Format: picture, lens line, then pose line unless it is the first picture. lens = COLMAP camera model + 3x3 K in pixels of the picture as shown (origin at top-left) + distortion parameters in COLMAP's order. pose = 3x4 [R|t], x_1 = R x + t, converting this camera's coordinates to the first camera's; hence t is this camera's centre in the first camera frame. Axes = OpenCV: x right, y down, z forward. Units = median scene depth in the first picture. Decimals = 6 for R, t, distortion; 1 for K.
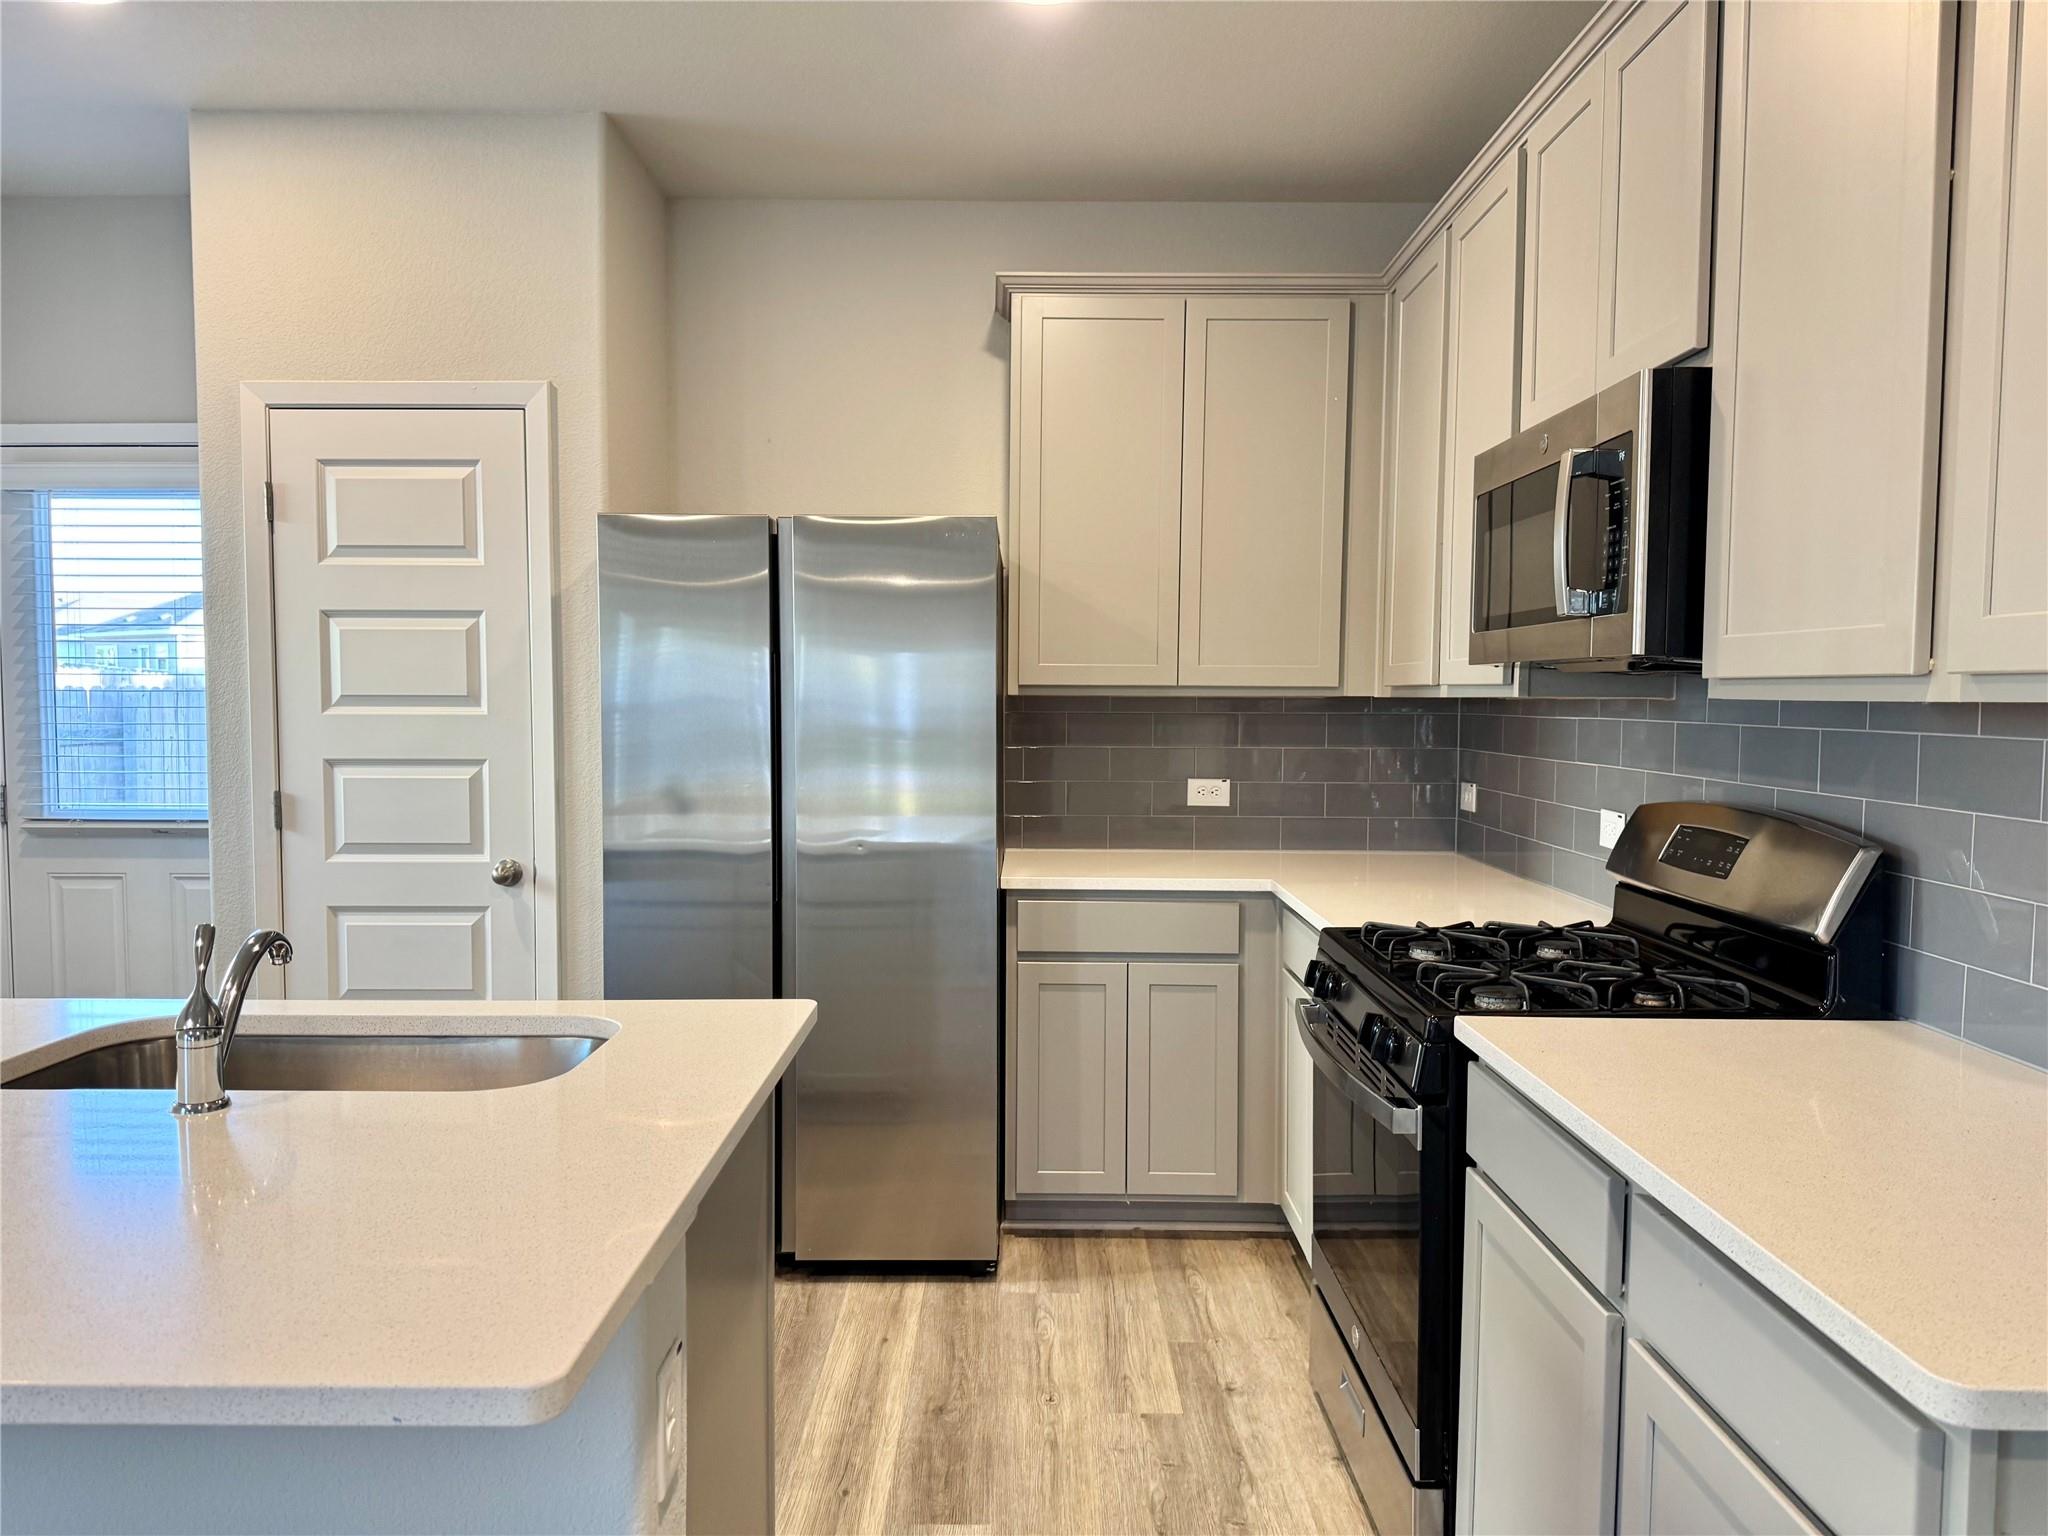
lens RADIAL K [[1429.2, 0, 1024.0], [0, 1429.2, 768.0], [0, 0, 1]] dist [0.102837, -0.136173]
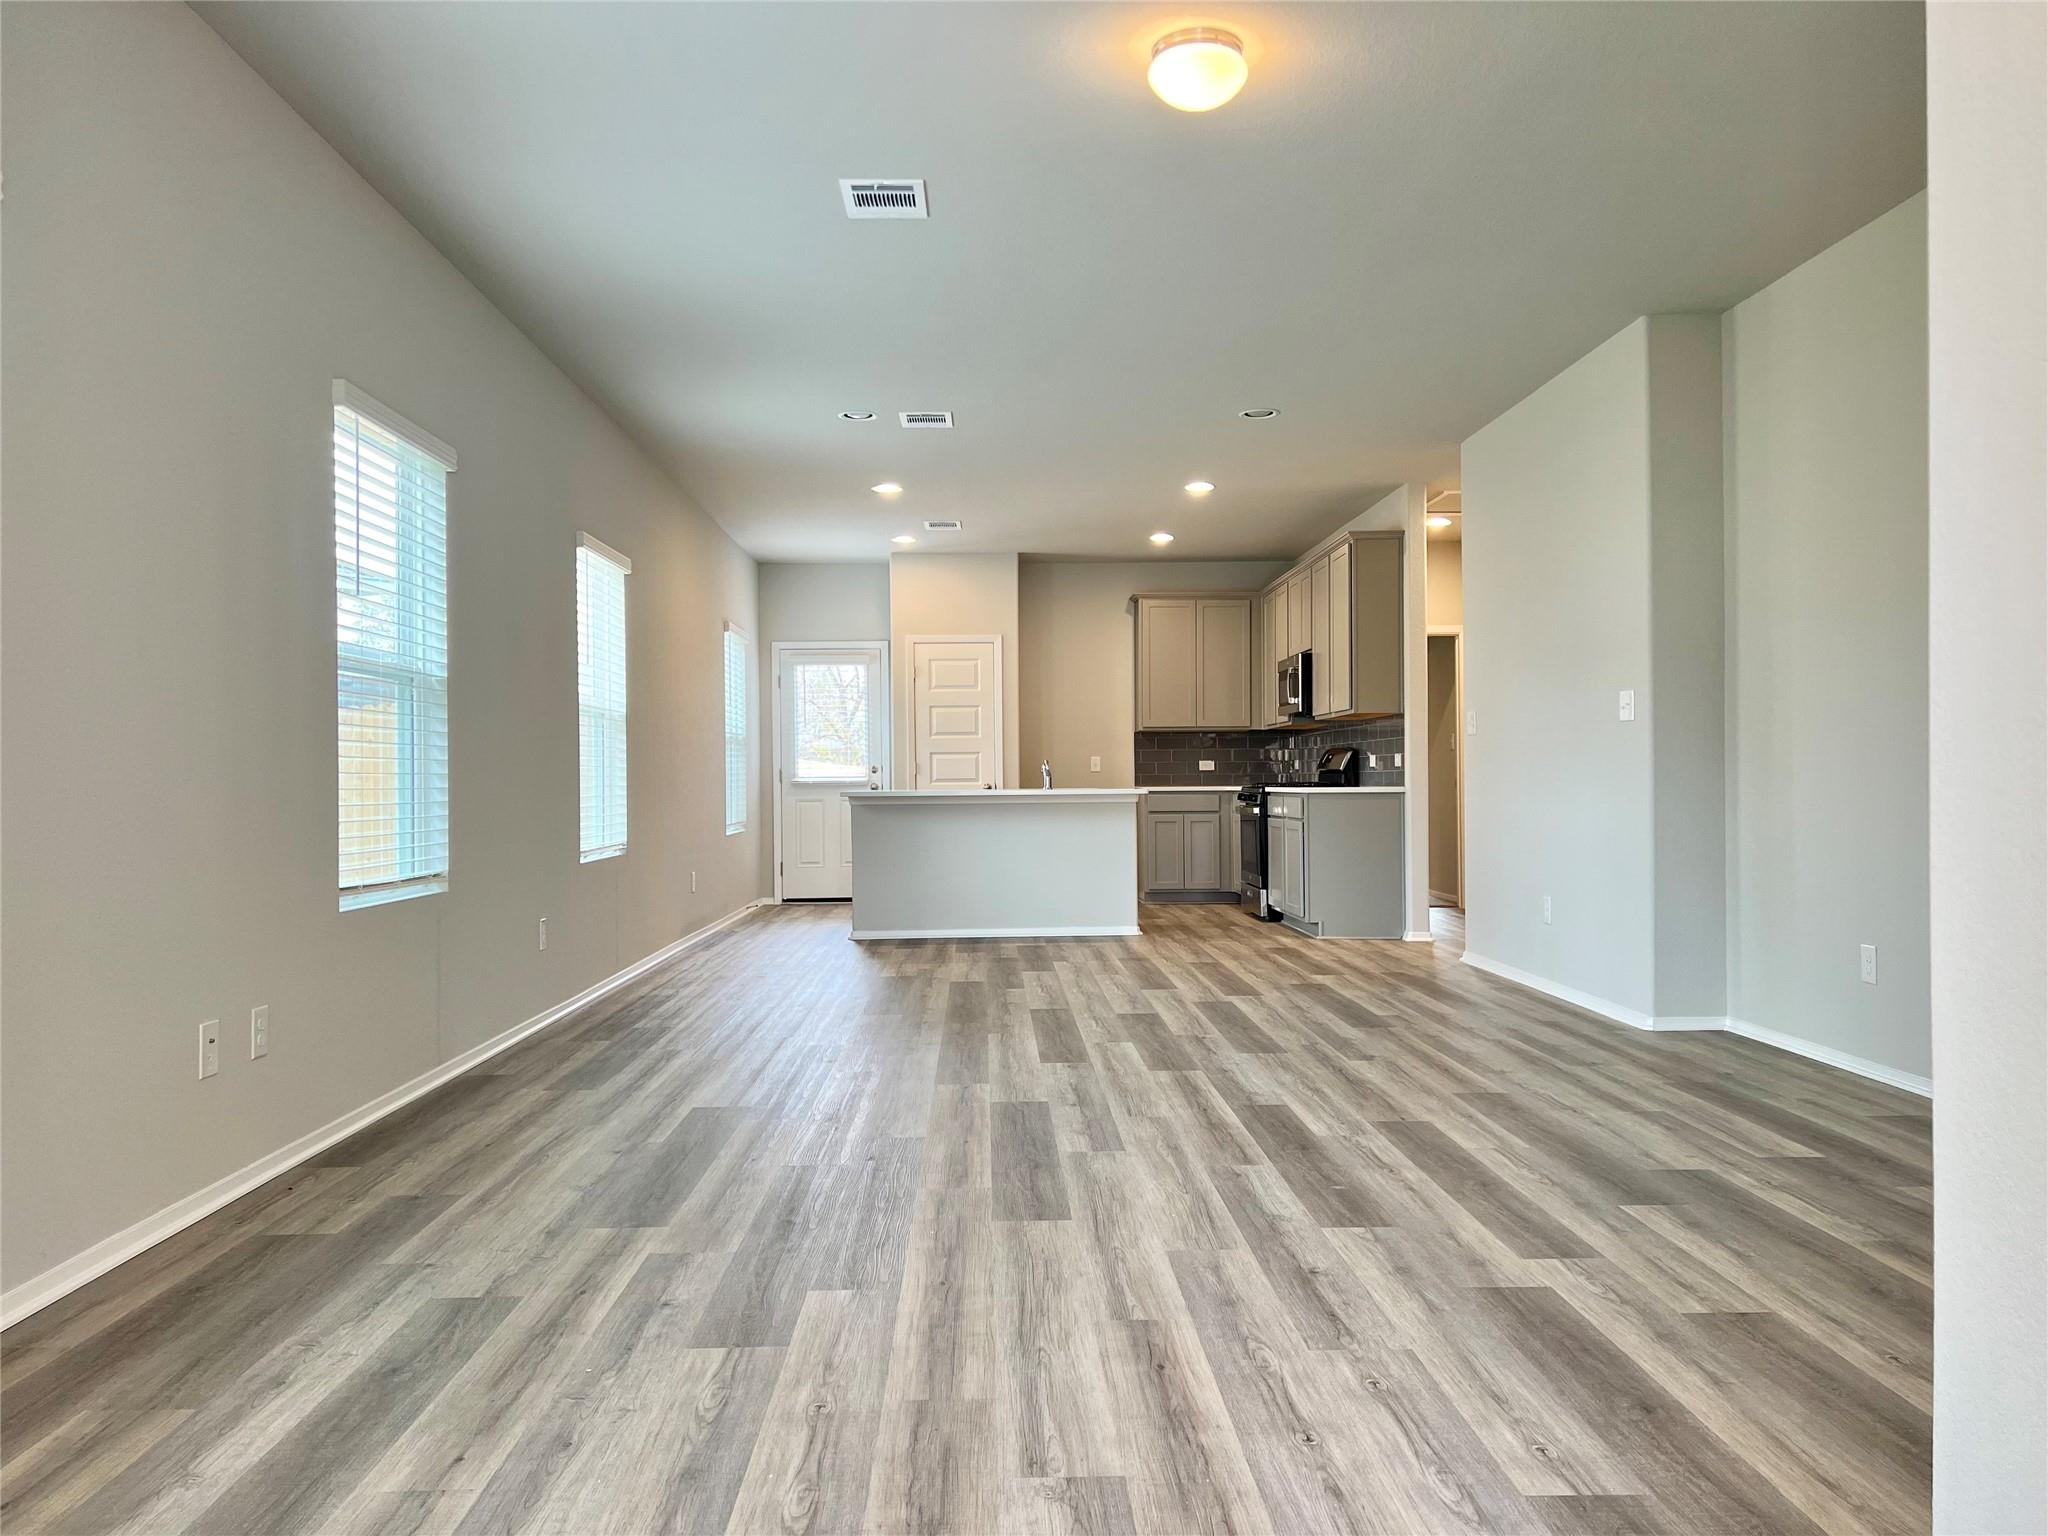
lens RADIAL K [[1526.5, 0, 1024.2], [0, 1526.5, 768.7], [0, 0, 1]] dist [0.057489, -0.058249]
pose [[0.999389, -0.013959, 0.032049, -0.460007], [0.015878, 0.998047, -0.060424, 0.281389], [-0.031143, 0.060896, 0.997658, -2.802246]]
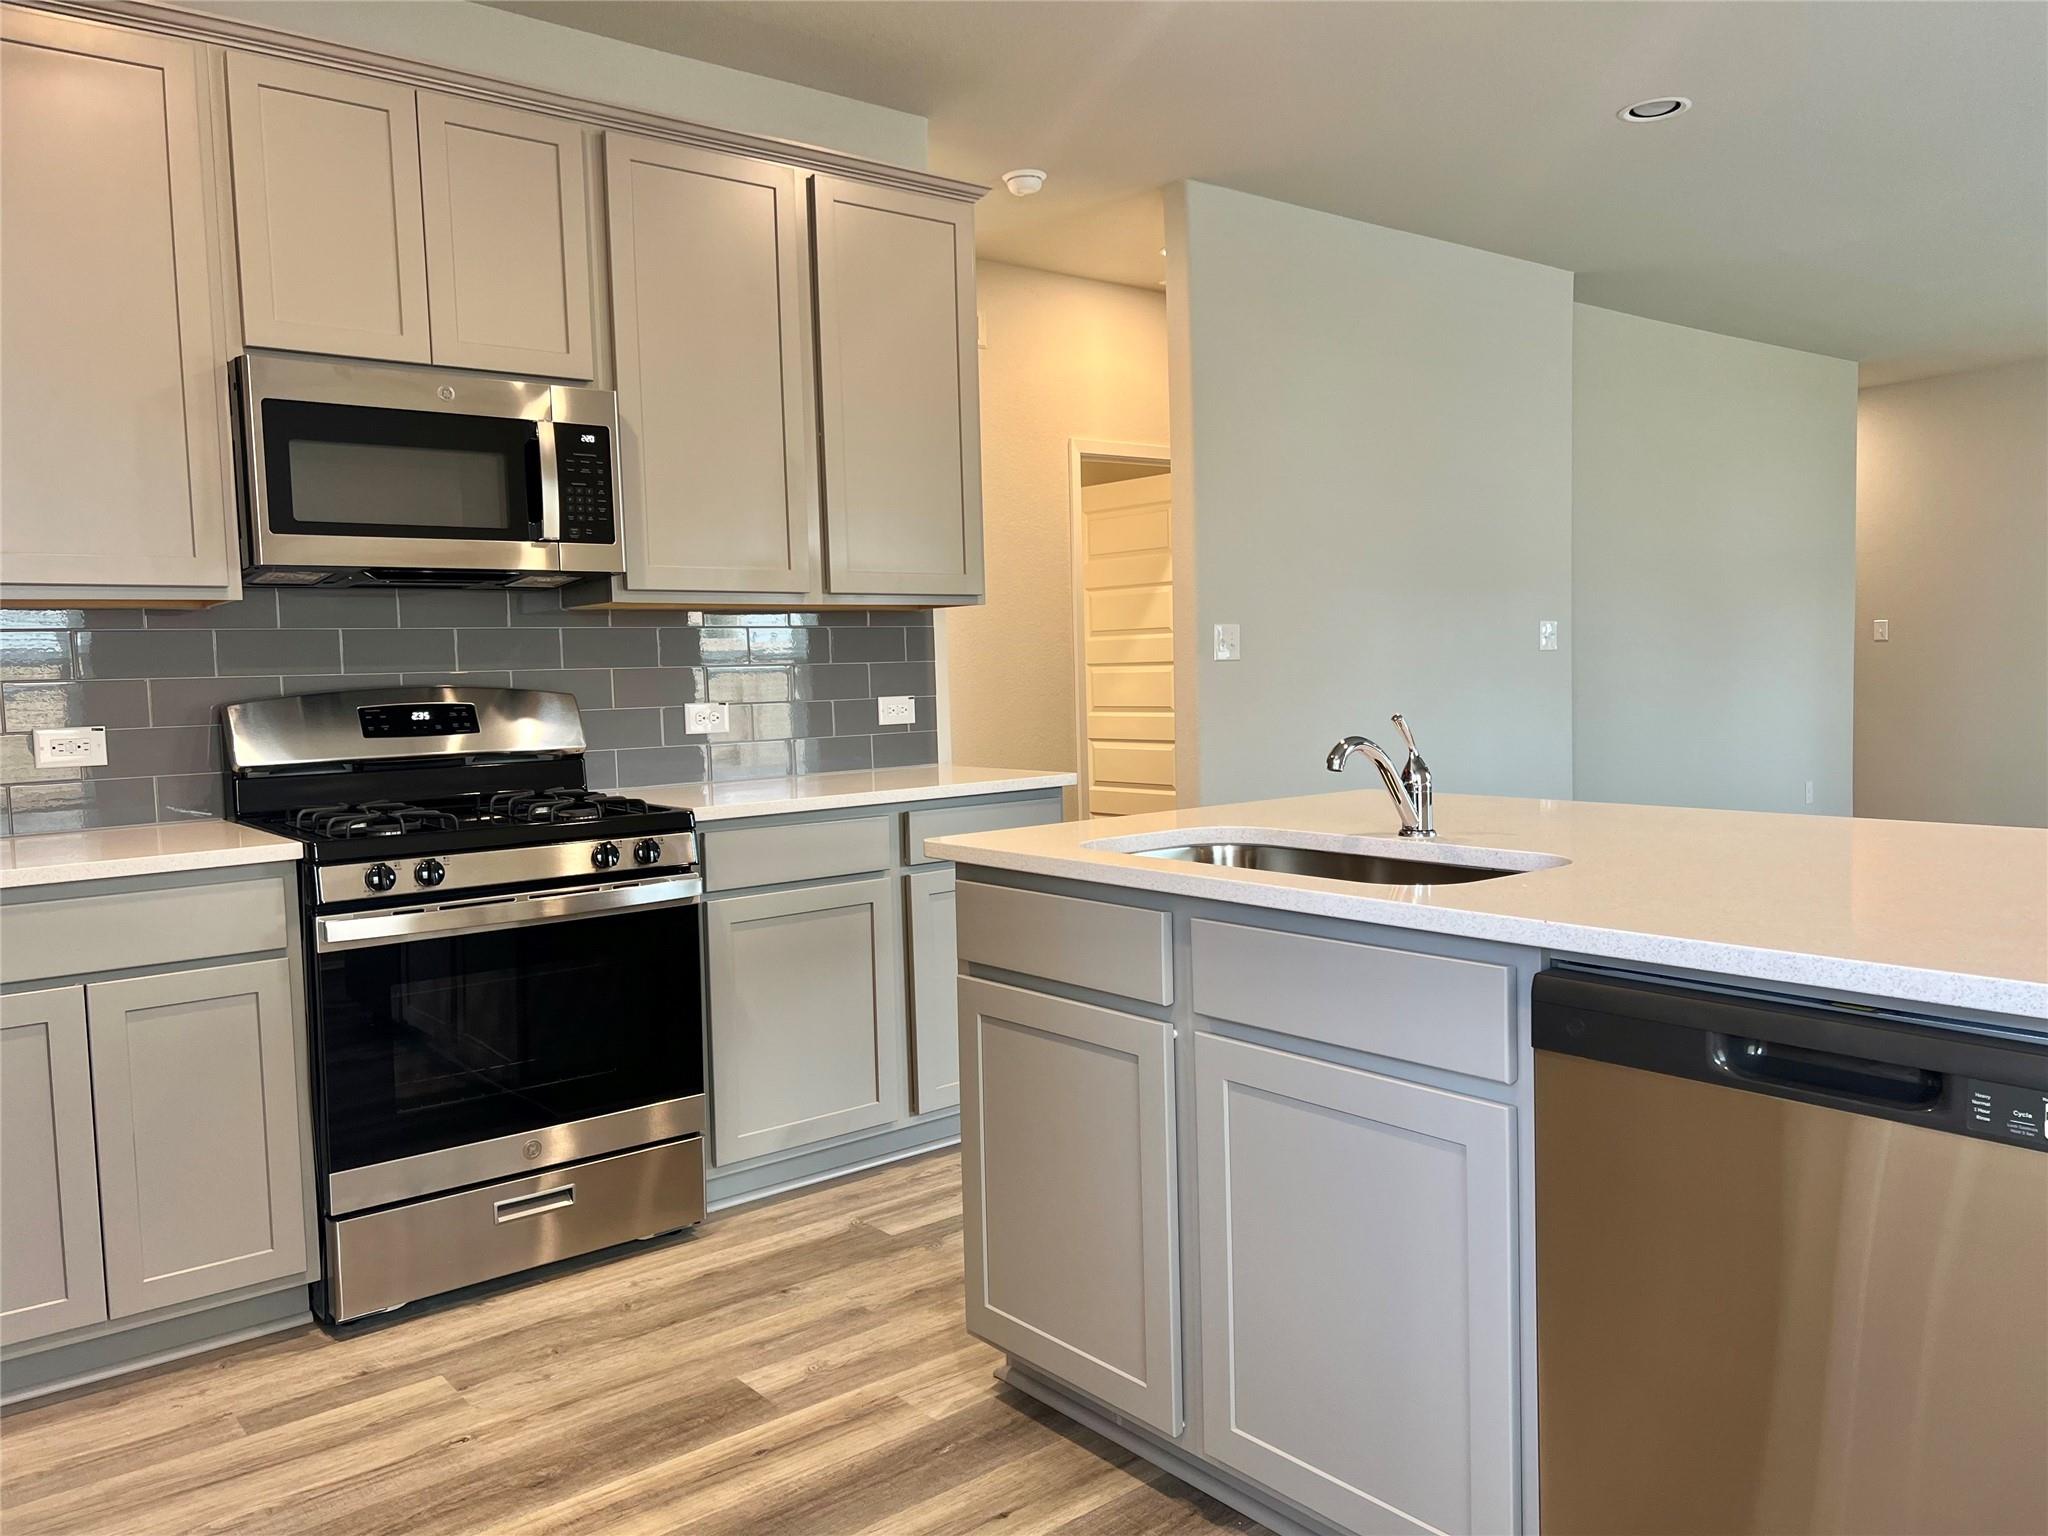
lens RADIAL K [[1556.3, 0, 1024.0], [0, 1556.3, 768.0], [0, 0, 1]] dist [0.005076, -0.009555]
pose [[-0.602136, -0.081945, 0.794177, -0.798352], [0.042036, 0.990085, 0.134030, -0.053656], [-0.797286, 0.114088, -0.592721, 1.138915]]
